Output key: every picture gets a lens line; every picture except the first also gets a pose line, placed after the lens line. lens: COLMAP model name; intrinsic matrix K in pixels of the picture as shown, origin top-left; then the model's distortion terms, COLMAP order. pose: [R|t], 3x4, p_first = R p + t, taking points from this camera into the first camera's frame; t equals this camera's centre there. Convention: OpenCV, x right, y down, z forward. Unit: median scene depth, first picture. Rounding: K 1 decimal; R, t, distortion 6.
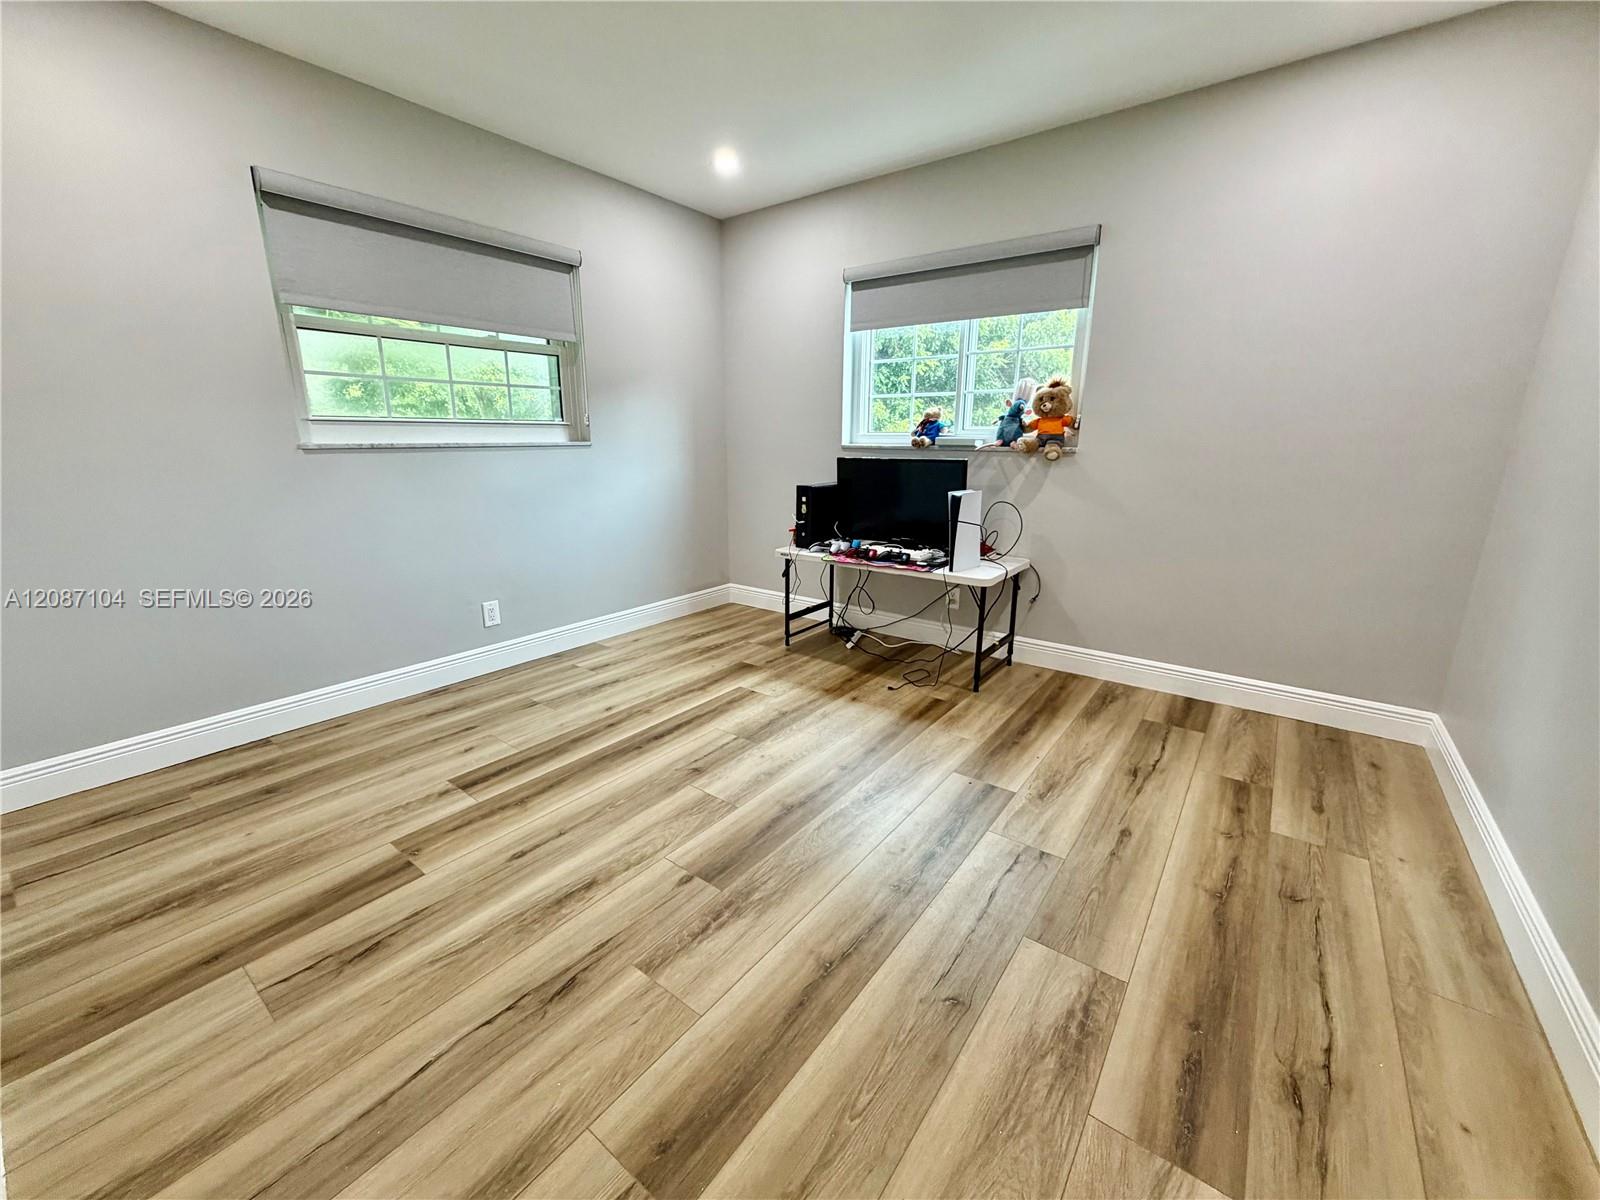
lens RADIAL K [[639.9, 0, 796.1], [0, 639.9, 599.8], [0, 0, 1]] dist [0.000623, 0.000076]
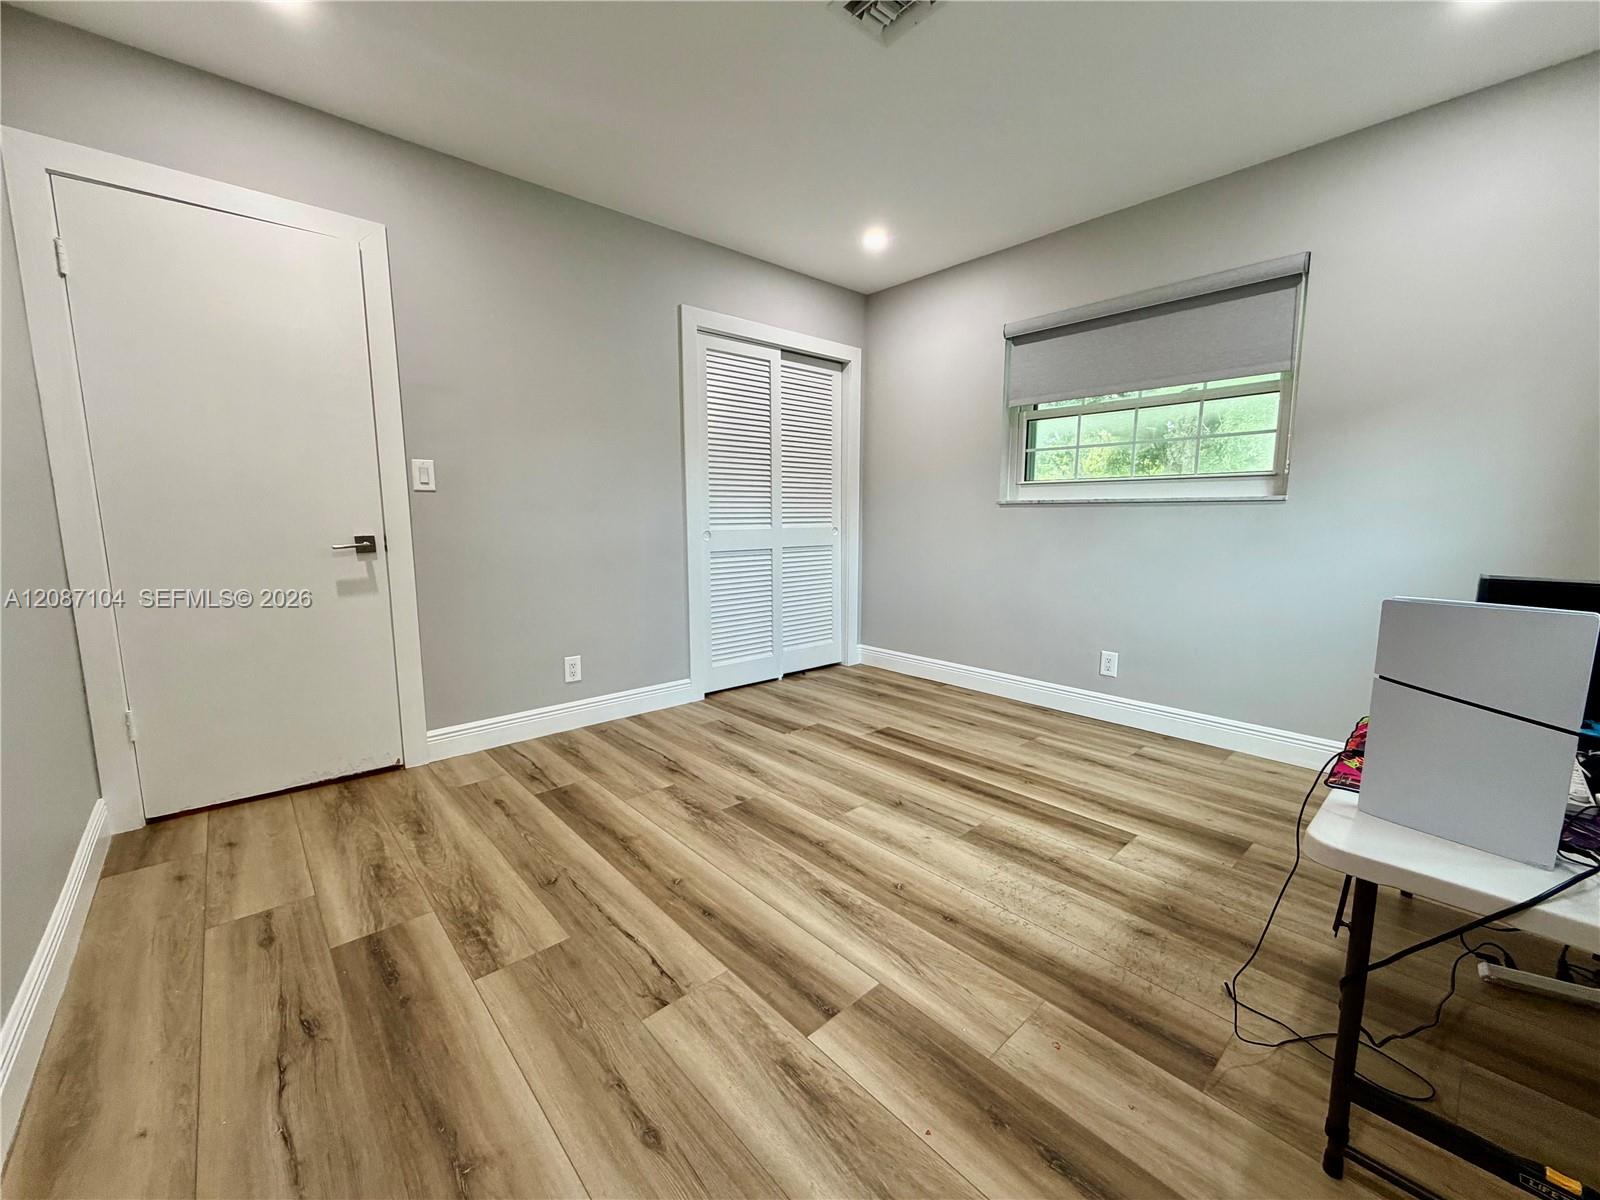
lens RADIAL K [[639.9, 0, 796.1], [0, 639.9, 599.8], [0, 0, 1]] dist [0.000623, 0.000076]
pose [[-0.190651, 0.128157, -0.973256, 0.889721], [-0.244001, 0.954140, 0.173437, -0.195257], [0.950850, 0.270541, -0.150637, 0.980793]]
